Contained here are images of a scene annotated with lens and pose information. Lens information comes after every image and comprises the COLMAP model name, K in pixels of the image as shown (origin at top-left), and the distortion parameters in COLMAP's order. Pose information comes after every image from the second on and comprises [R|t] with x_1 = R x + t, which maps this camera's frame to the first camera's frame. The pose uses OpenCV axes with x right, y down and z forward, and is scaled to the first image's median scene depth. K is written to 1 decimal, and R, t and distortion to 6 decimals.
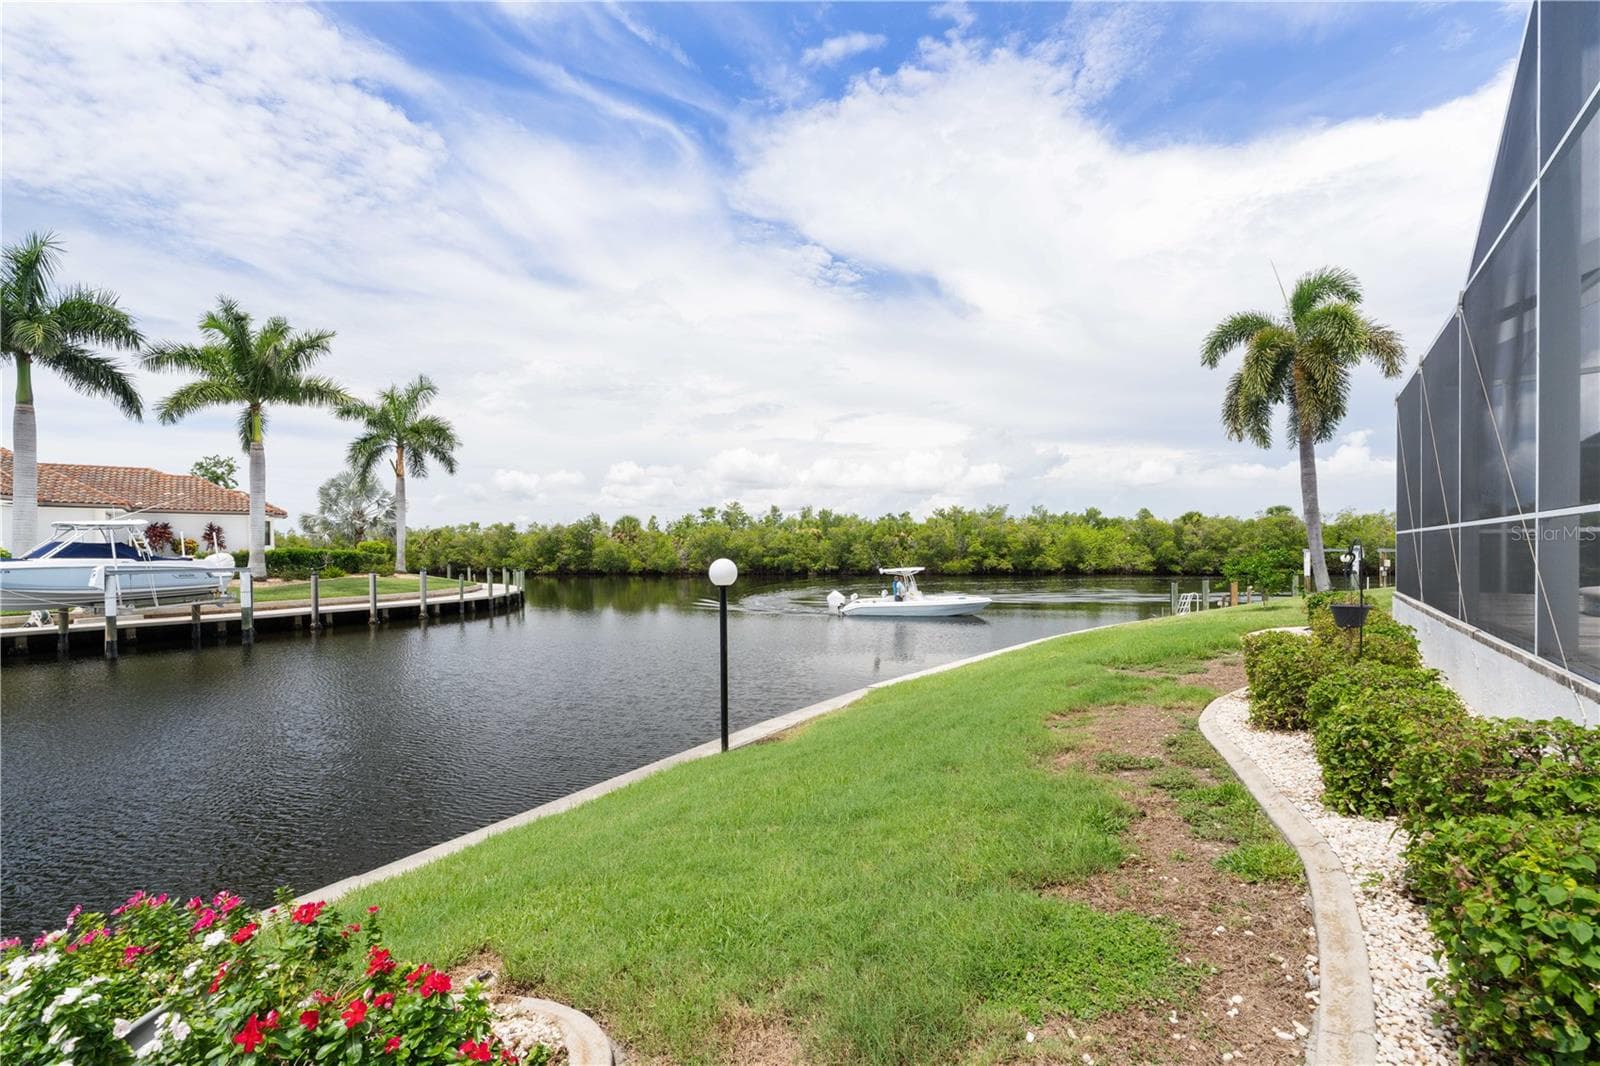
lens RADIAL K [[724.1, 0, 817.1], [0, 724.1, 552.9], [0, 0, 1]] dist [-0.004198, -0.000057]
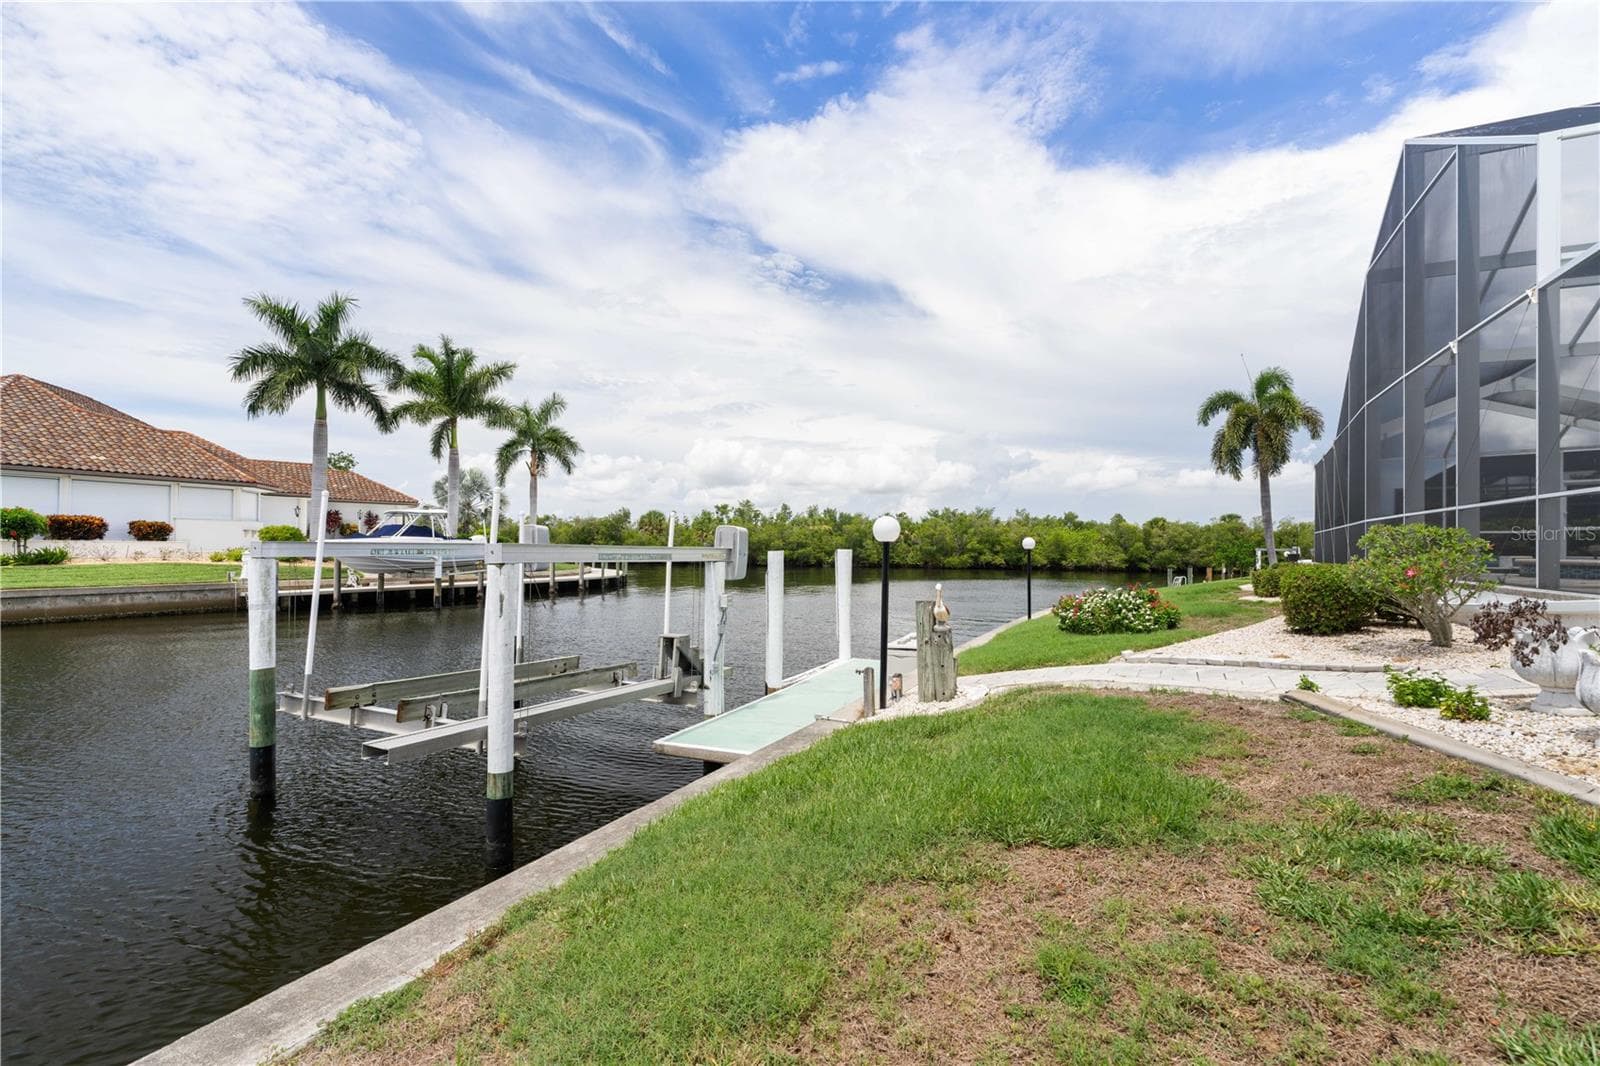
lens RADIAL K [[770.9, 0, 780.0], [0, 770.9, 504.9], [0, 0, 1]] dist [0.014224, 0.000406]
pose [[0.998266, 0.021041, 0.054982, -0.136321], [-0.017655, 0.997960, -0.061359, 0.008716], [-0.056161, 0.060282, 0.996600, -0.179414]]
